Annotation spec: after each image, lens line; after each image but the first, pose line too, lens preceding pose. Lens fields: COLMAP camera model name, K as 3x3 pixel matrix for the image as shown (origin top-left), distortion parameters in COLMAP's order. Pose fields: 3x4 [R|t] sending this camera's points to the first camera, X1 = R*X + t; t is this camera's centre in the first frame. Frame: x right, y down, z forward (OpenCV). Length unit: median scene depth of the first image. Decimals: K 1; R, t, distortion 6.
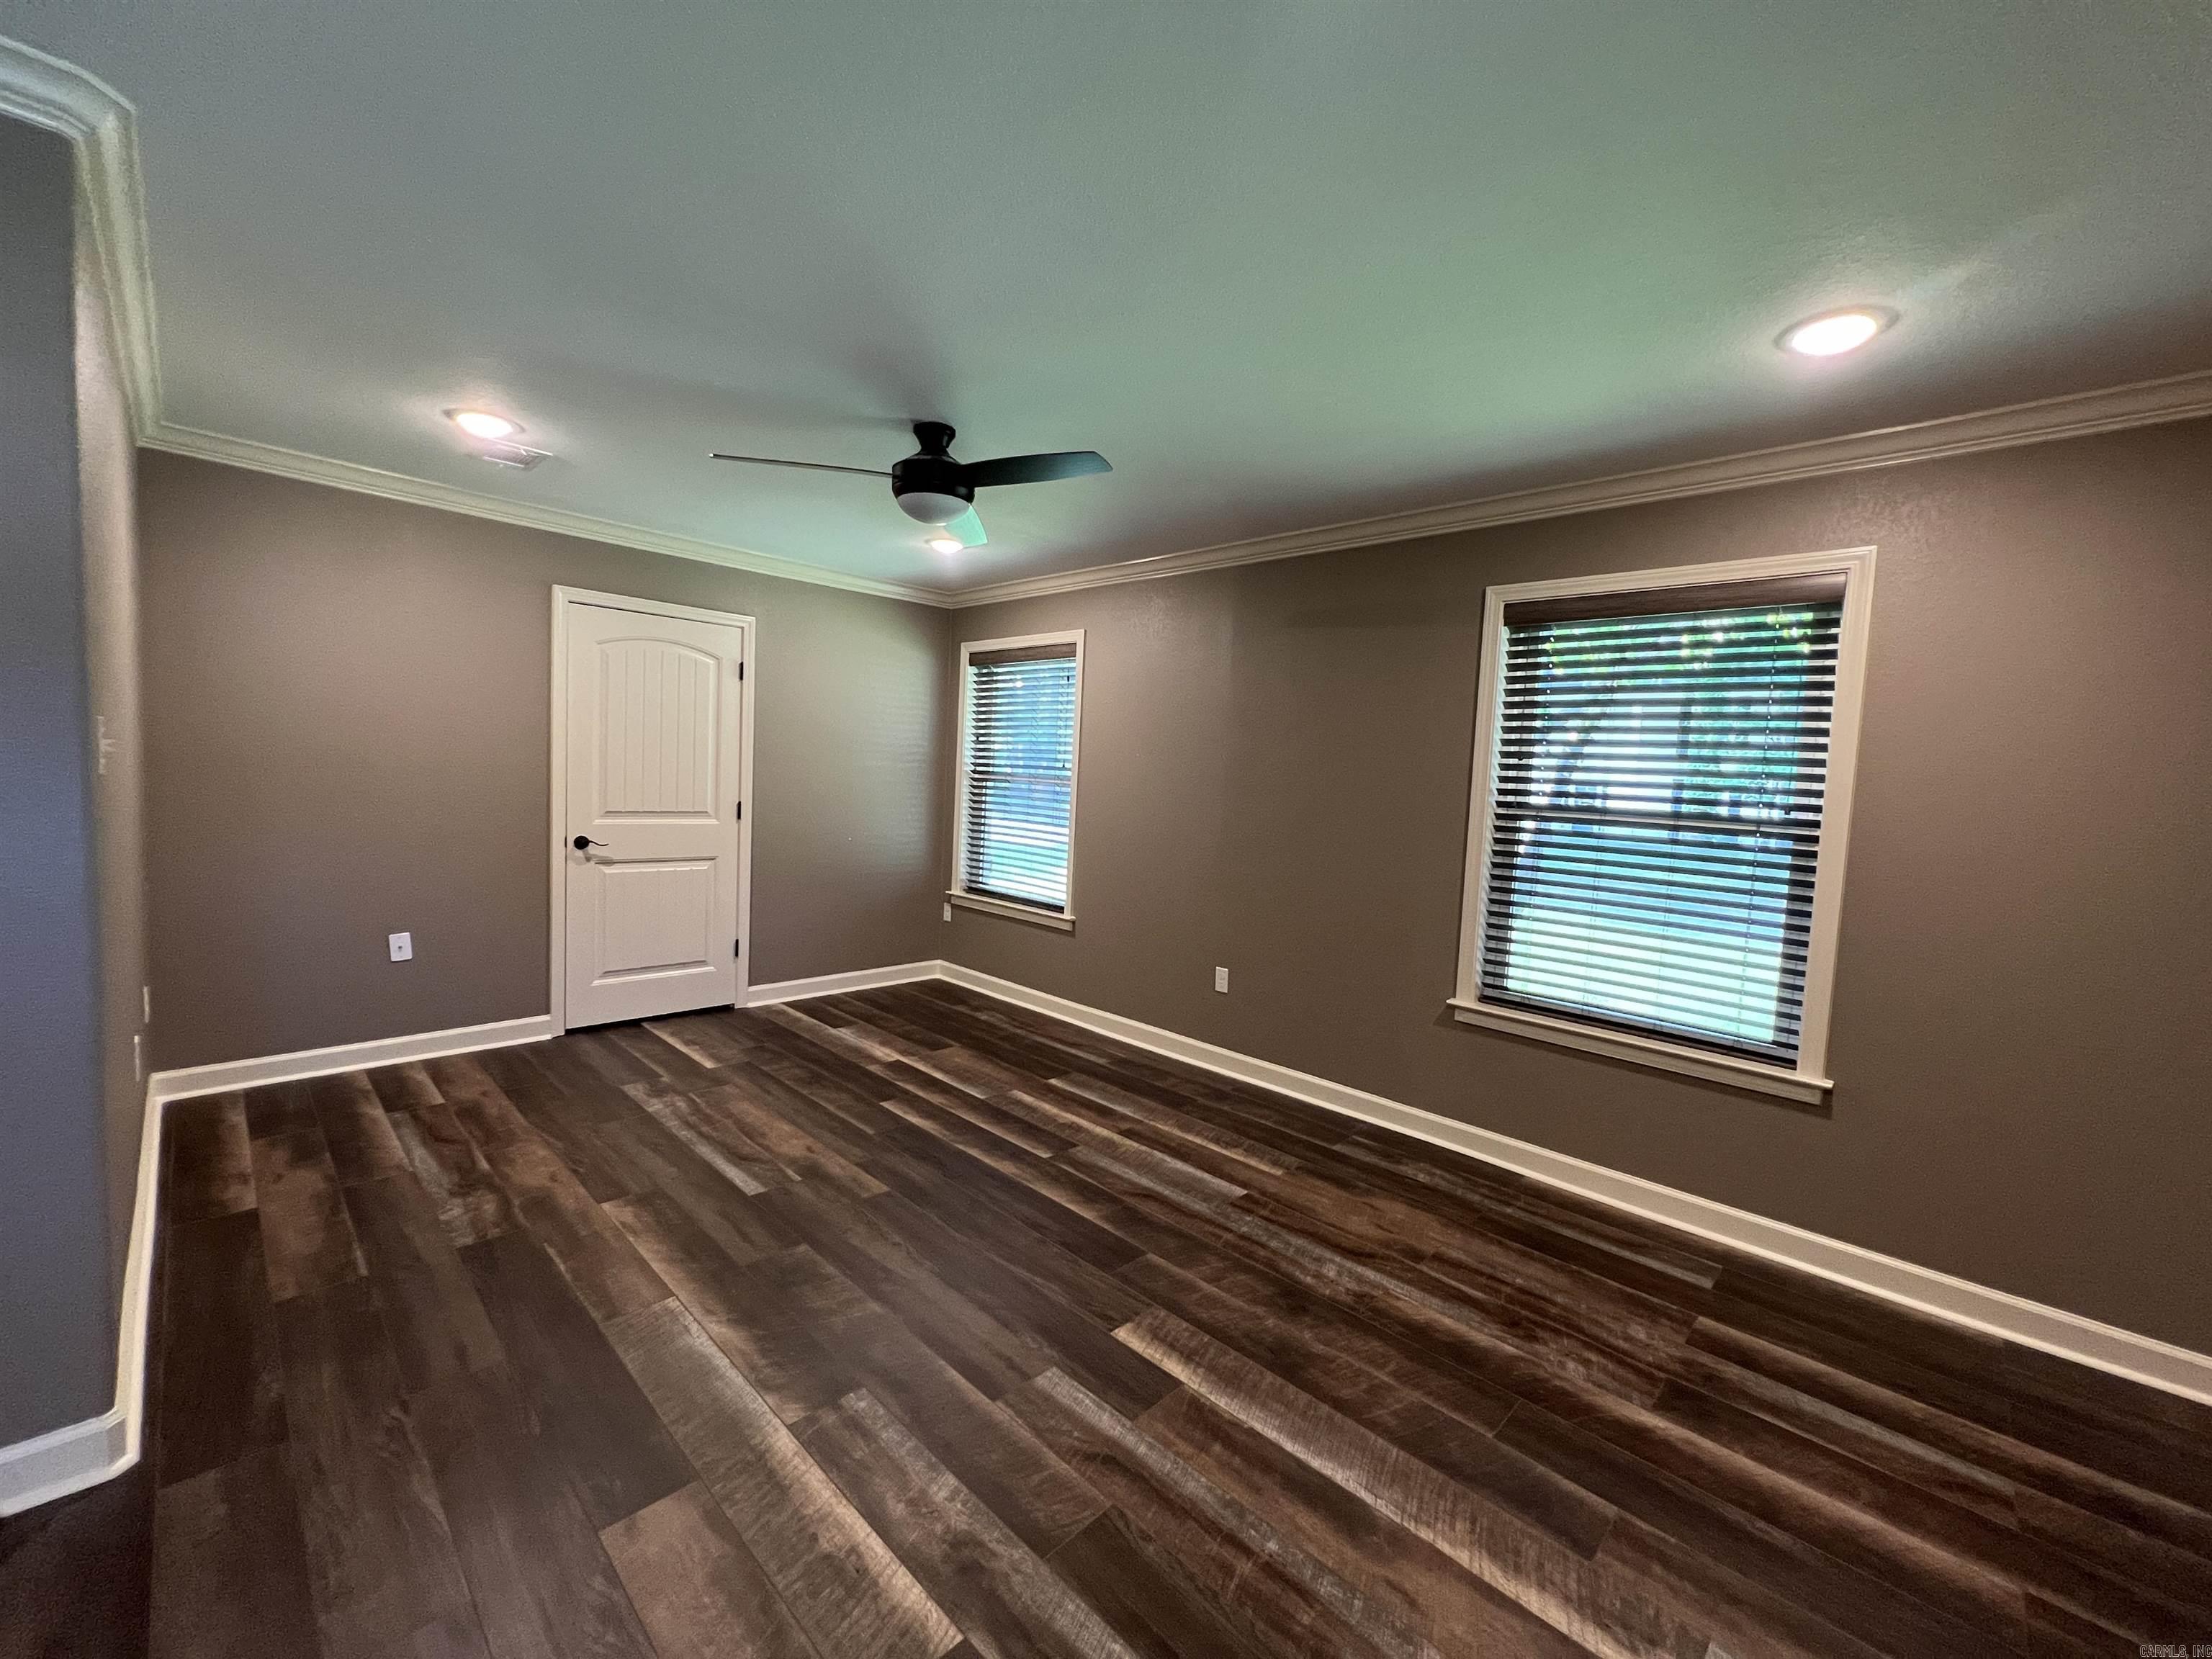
lens RADIAL K [[886.9, 0, 1117.4], [0, 886.9, 830.0], [0, 0, 1]] dist [-0.003984, 0.001376]
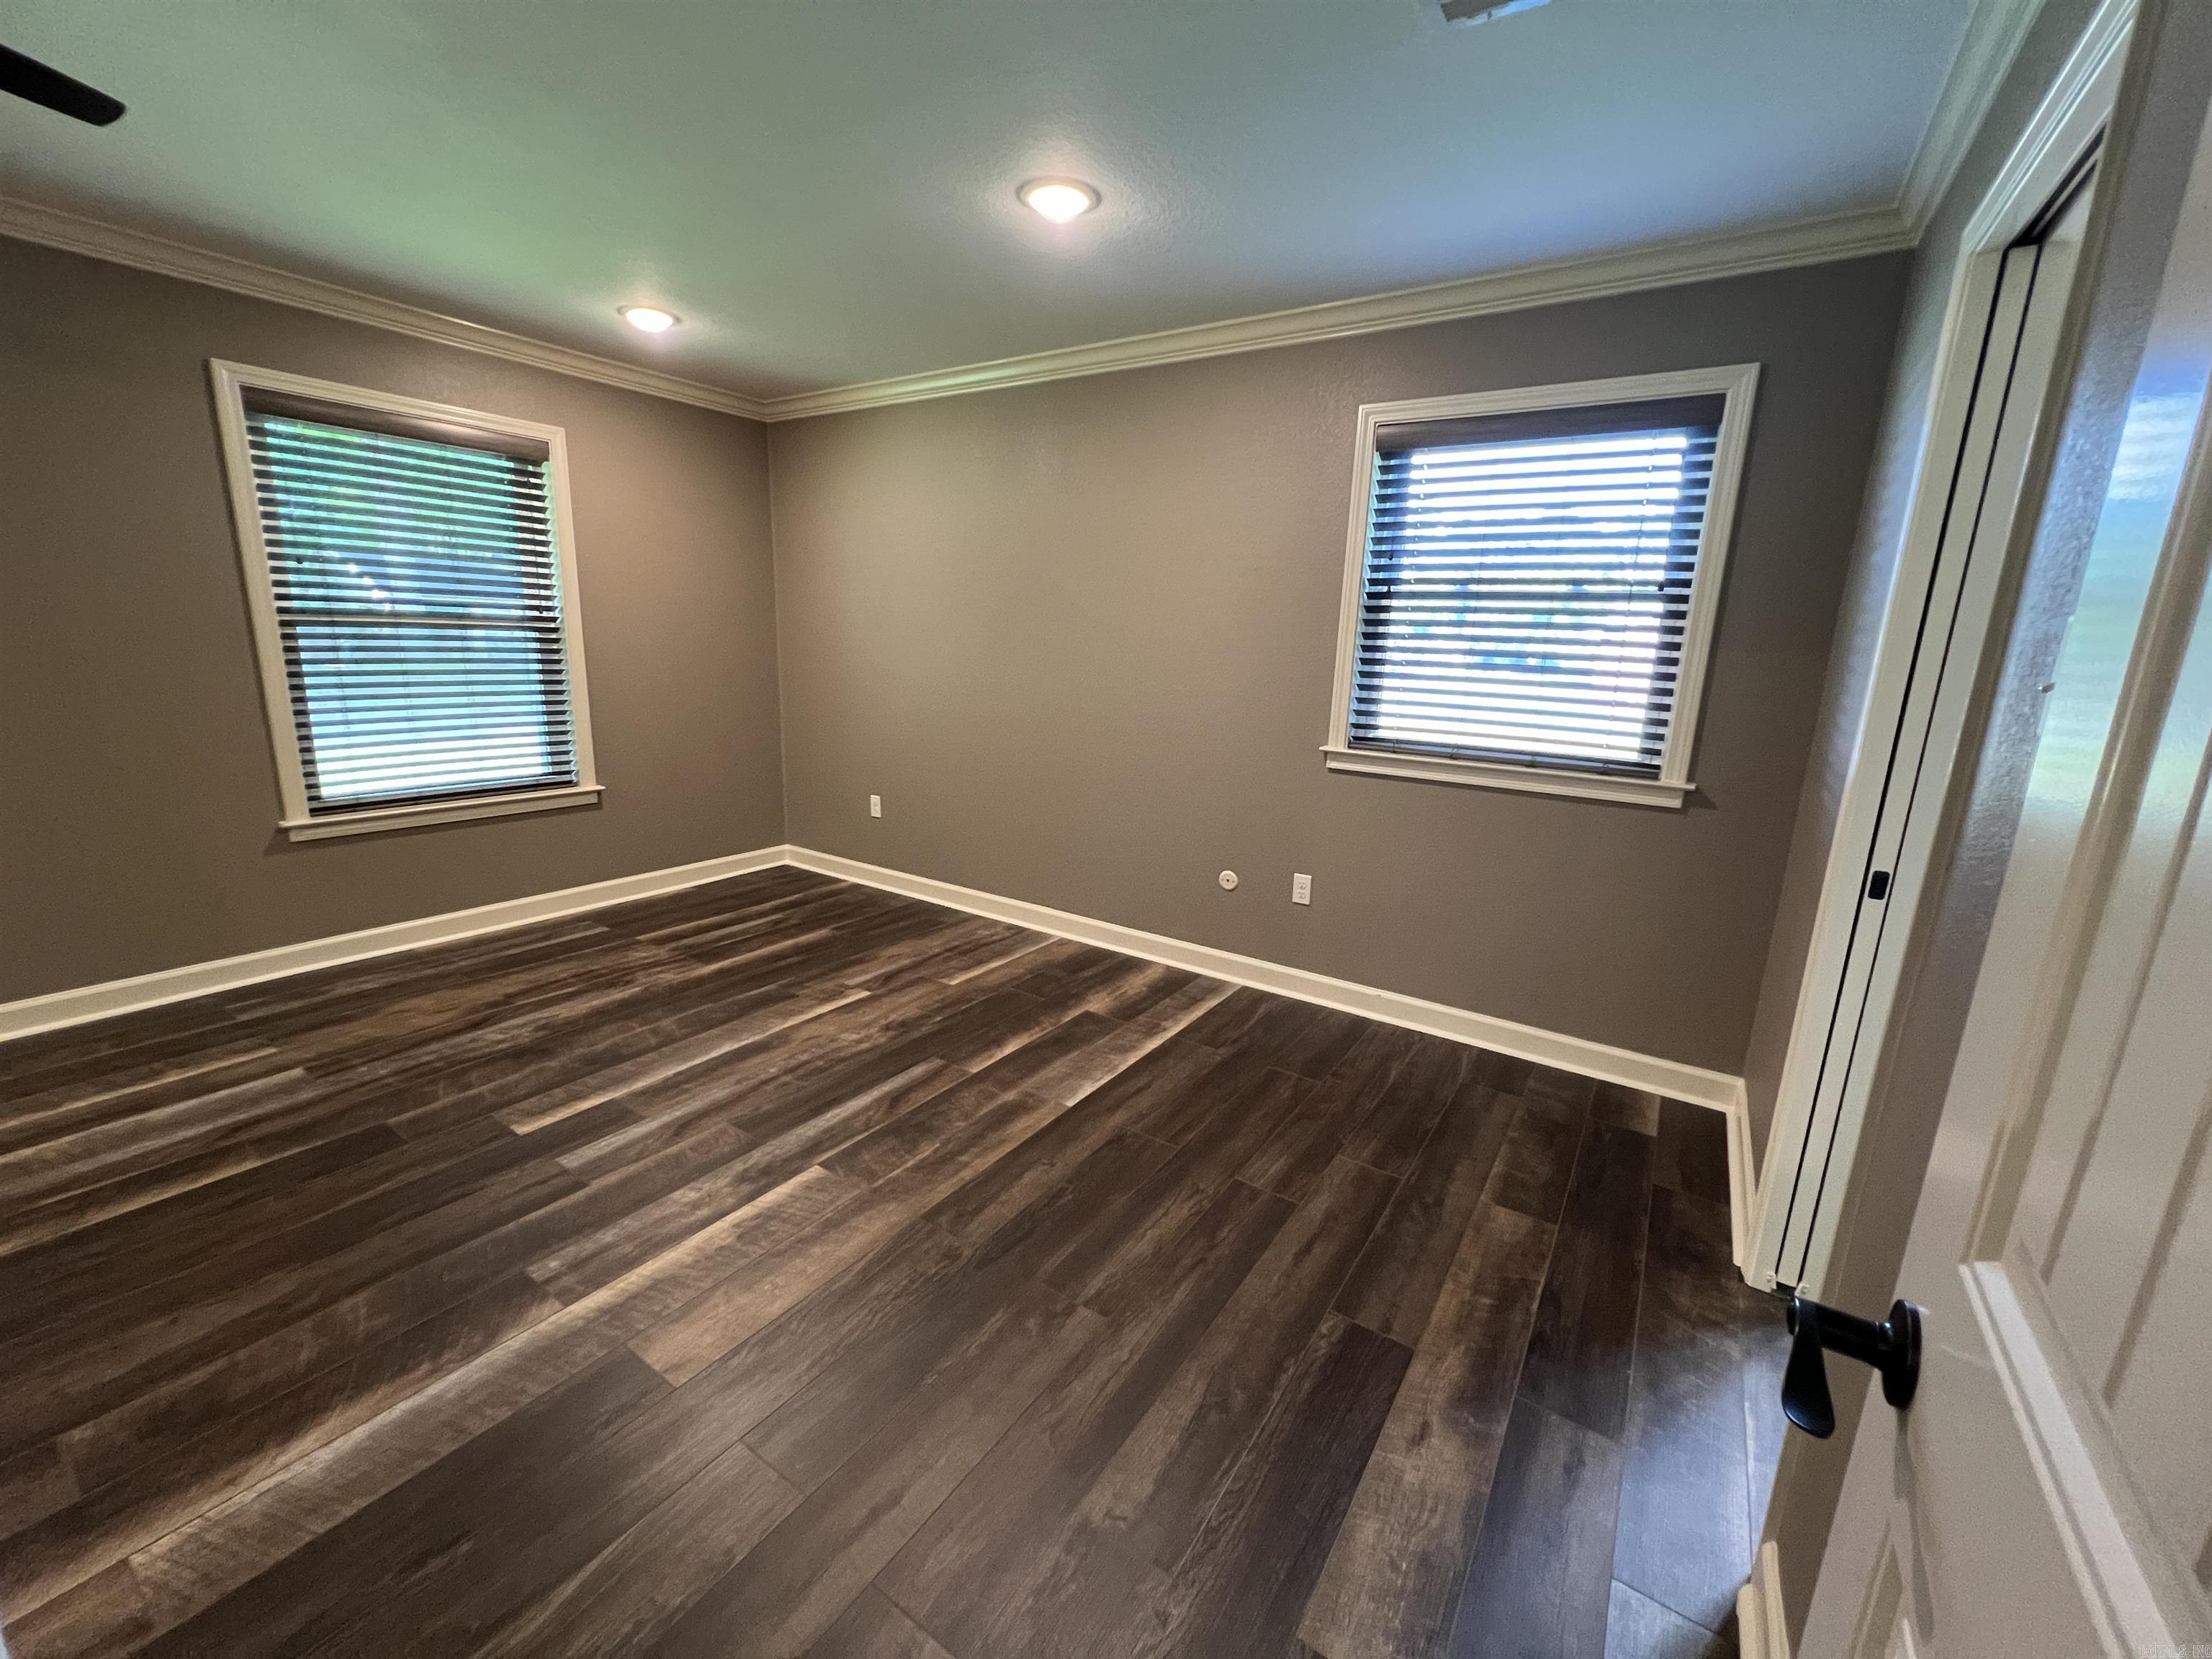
lens RADIAL K [[886.9, 0, 1108.3], [0, 886.9, 808.1], [0, 0, 1]] dist [-0.003984, 0.001376]
pose [[-0.180631, -0.244964, 0.952557, -1.024002], [0.018218, 0.967488, 0.252259, -0.069328], [-0.983382, 0.062920, -0.170296, 0.443260]]
